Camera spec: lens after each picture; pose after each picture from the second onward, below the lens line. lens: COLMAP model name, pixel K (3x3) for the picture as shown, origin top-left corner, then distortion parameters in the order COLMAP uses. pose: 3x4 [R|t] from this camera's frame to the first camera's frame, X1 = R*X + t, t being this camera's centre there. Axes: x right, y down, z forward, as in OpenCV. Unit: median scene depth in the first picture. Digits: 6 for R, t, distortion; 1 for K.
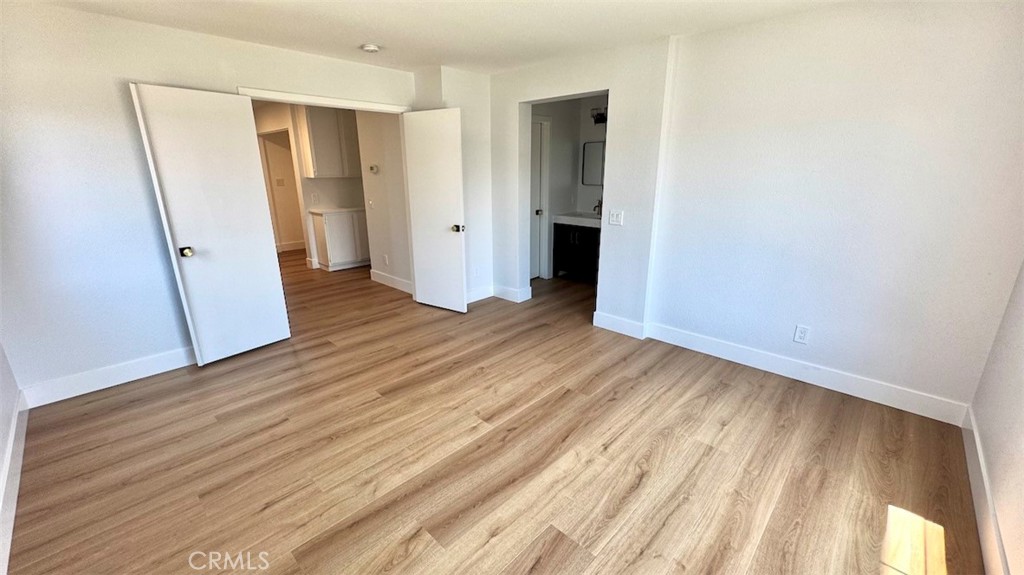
lens RADIAL K [[407.4, 0, 510.9], [0, 407.4, 289.4], [0, 0, 1]] dist [-0.001957, -0.000060]
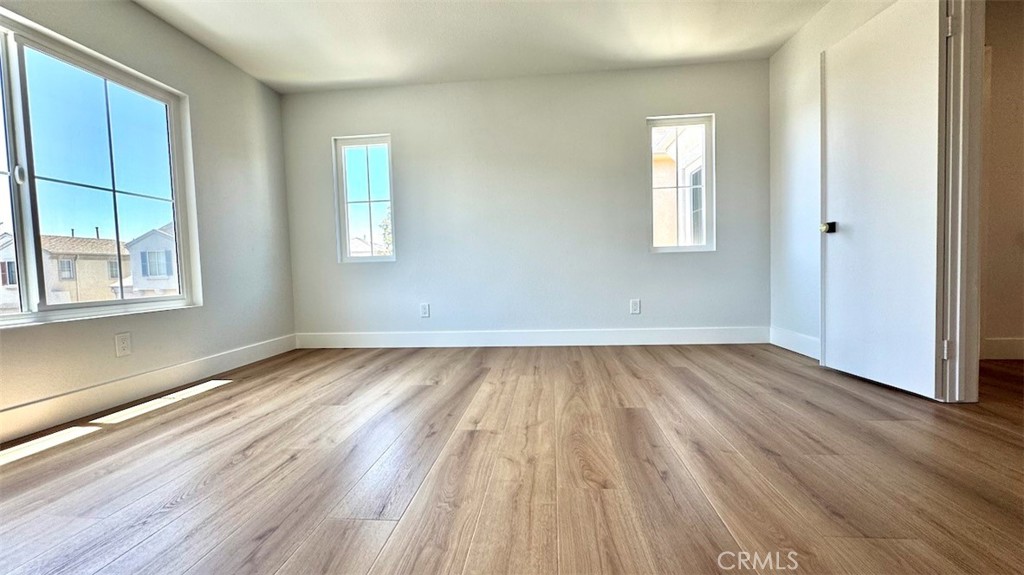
lens RADIAL K [[407.4, 0, 511.5], [0, 407.4, 285.6], [0, 0, 1]] dist [-0.001957, -0.000060]
pose [[-0.784370, 0.053989, -0.617939, 0.323172], [-0.144162, 0.953060, 0.266258, -0.130726], [0.603308, 0.297928, -0.739769, 1.515756]]
